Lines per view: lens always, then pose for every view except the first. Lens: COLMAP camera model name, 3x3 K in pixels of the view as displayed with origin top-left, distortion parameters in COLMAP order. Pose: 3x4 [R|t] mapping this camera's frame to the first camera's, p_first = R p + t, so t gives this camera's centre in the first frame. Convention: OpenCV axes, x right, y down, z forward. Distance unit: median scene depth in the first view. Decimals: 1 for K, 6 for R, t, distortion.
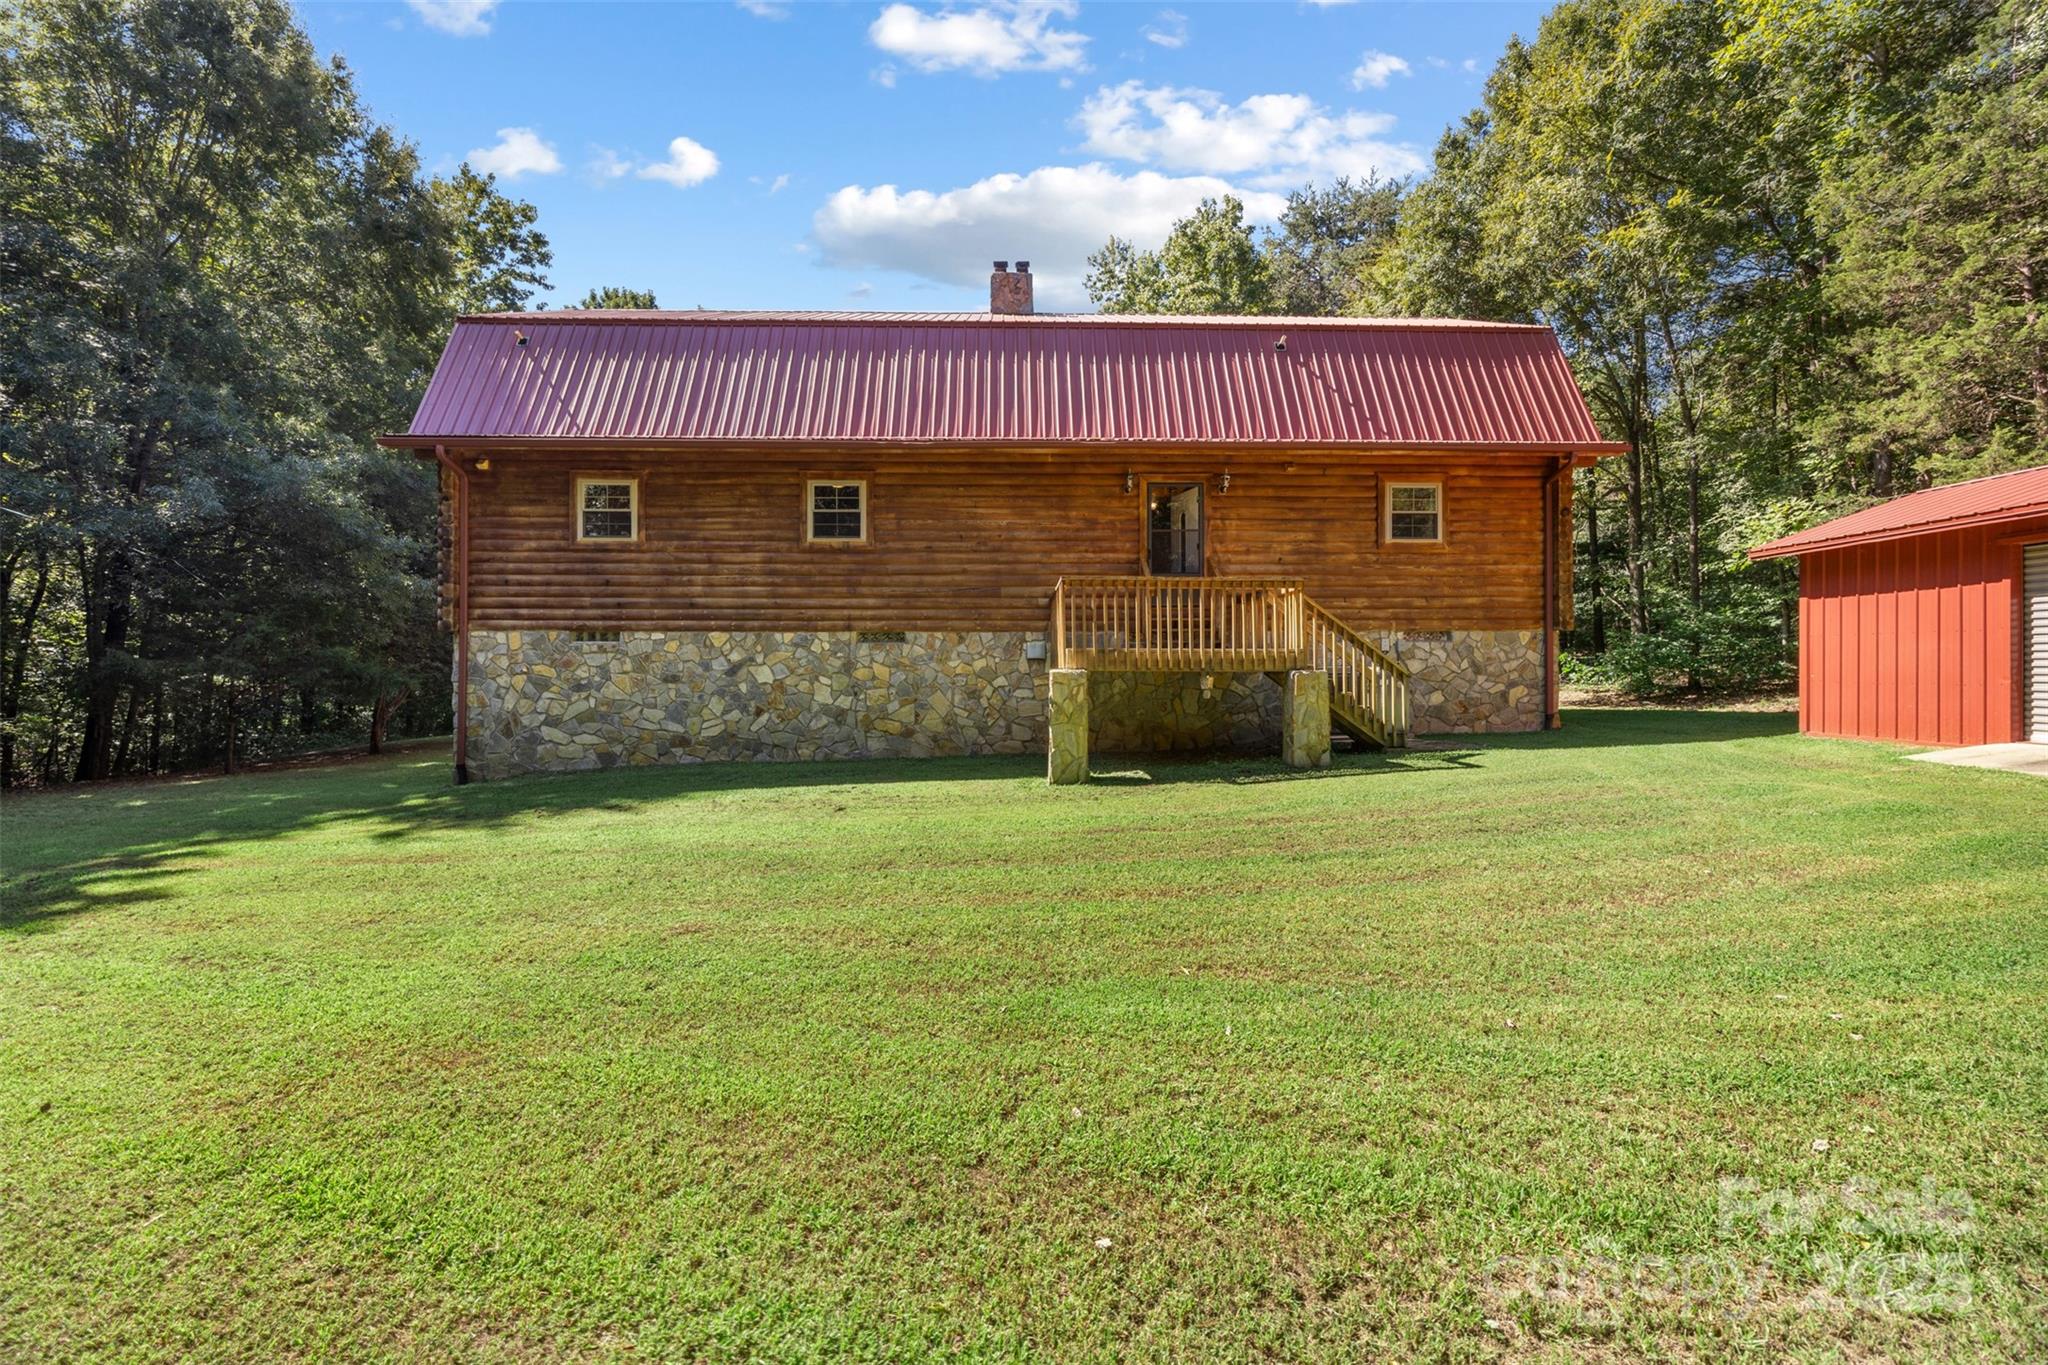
lens RADIAL K [[787.2, 0, 1014.0], [0, 787.2, 680.1], [0, 0, 1]] dist [0.002175, 0.000162]
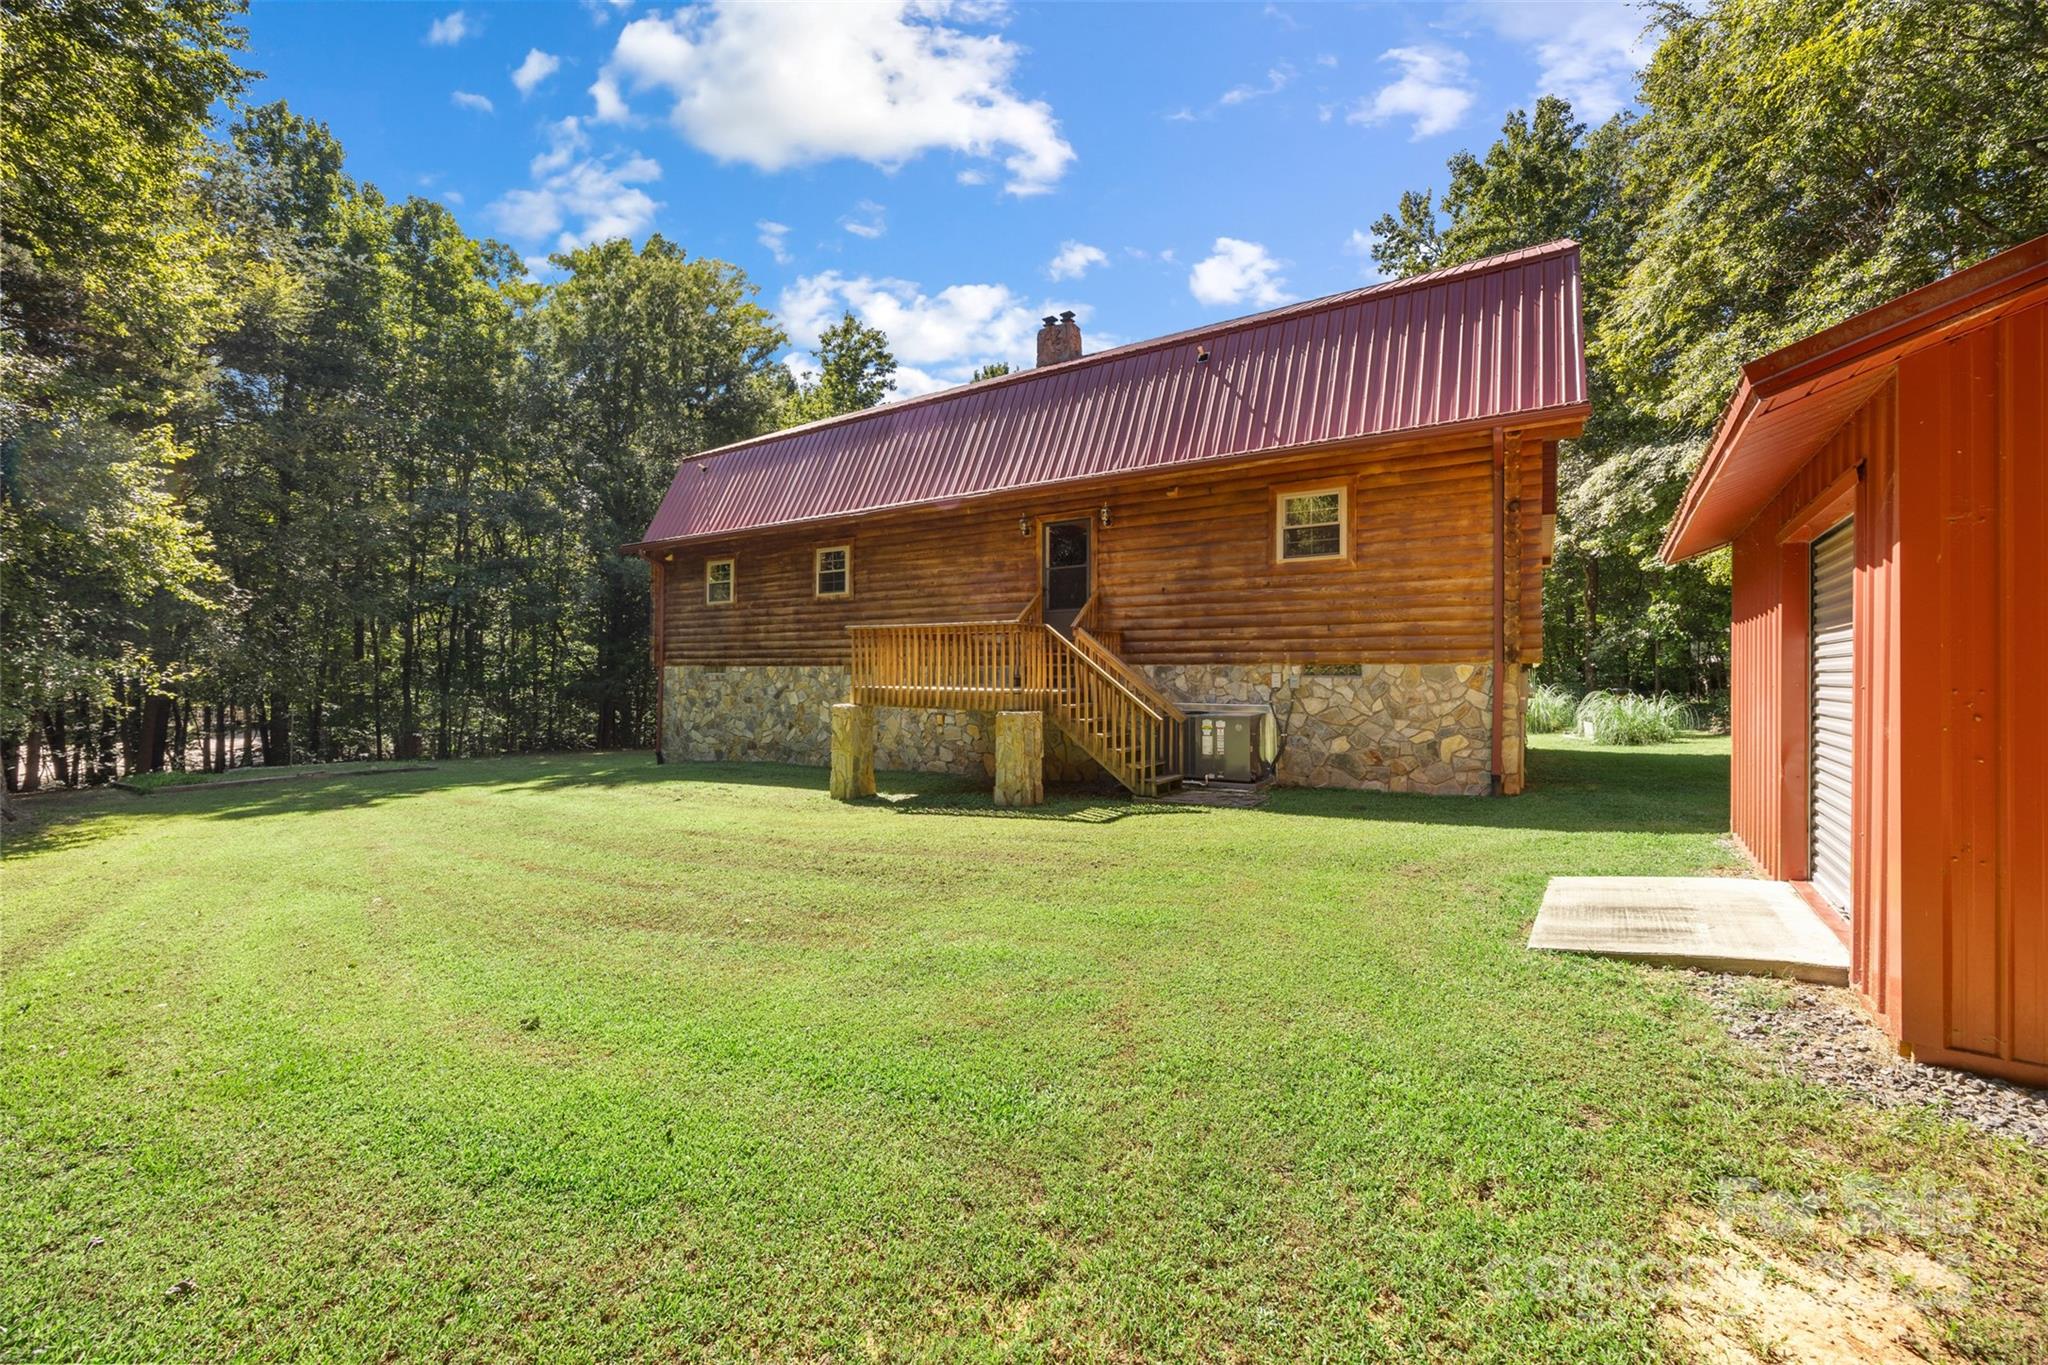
lens RADIAL K [[787.2, 0, 1003.4], [0, 787.2, 679.1], [0, 0, 1]] dist [0.002175, 0.000162]
pose [[0.821150, 0.008933, -0.570642, 0.727337], [-0.015729, 0.999852, -0.006983, -0.035779], [0.570495, 0.014710, 0.821169, 0.113692]]
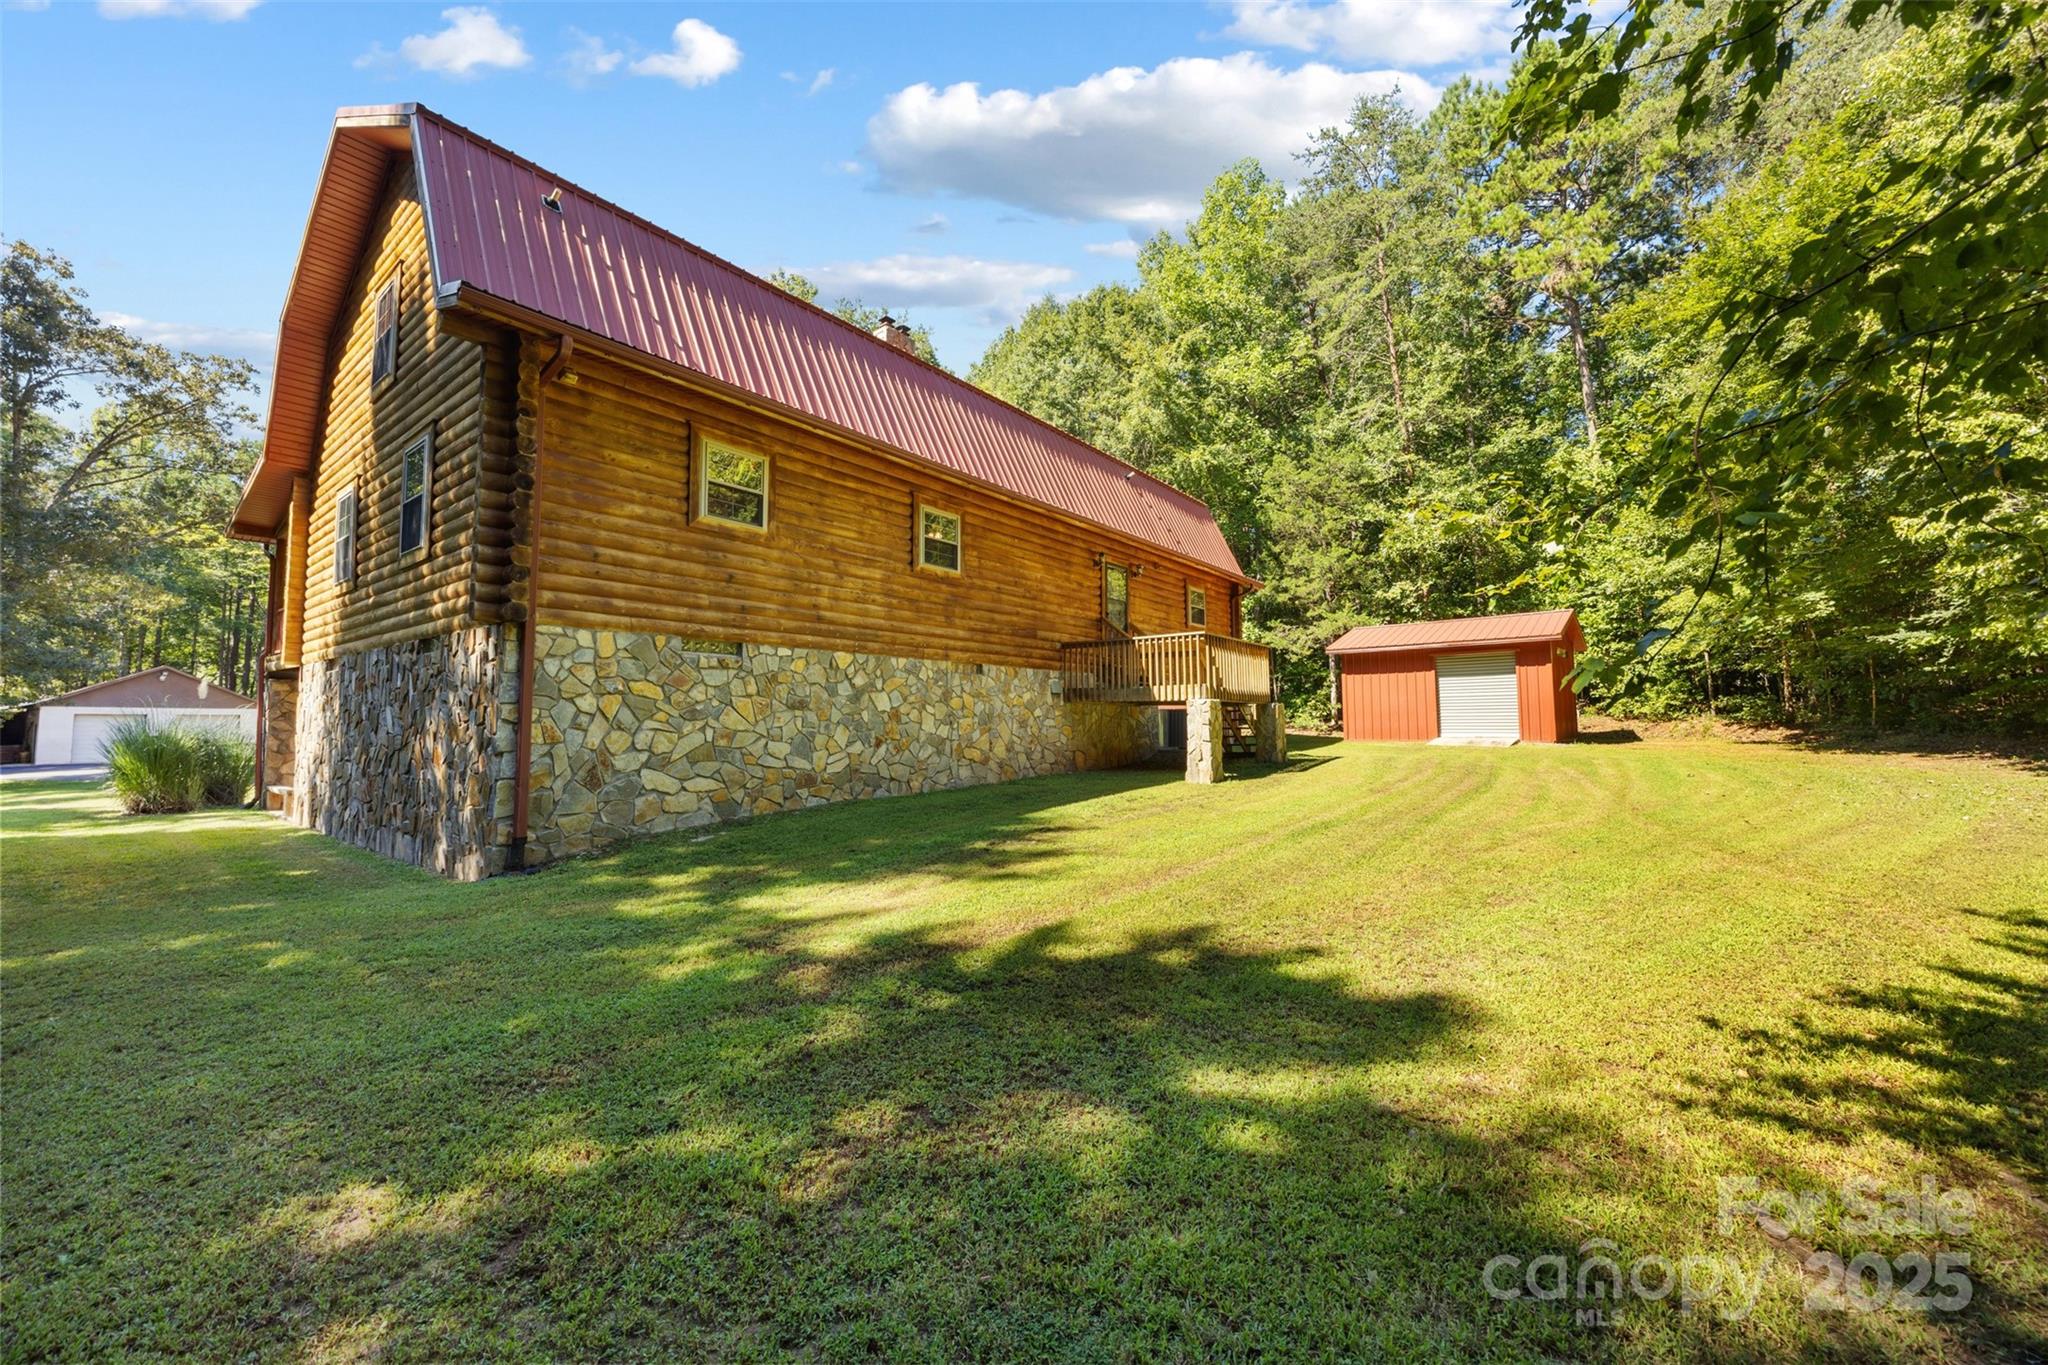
lens RADIAL K [[787.2, 0, 1020.4], [0, 787.2, 682.8], [0, 0, 1]] dist [0.002175, 0.000162]
pose [[0.630796, 0.038928, 0.774972, -0.927249], [0.013690, 0.998027, -0.061276, 0.029076], [-0.775828, 0.049262, 0.629019, 0.298194]]
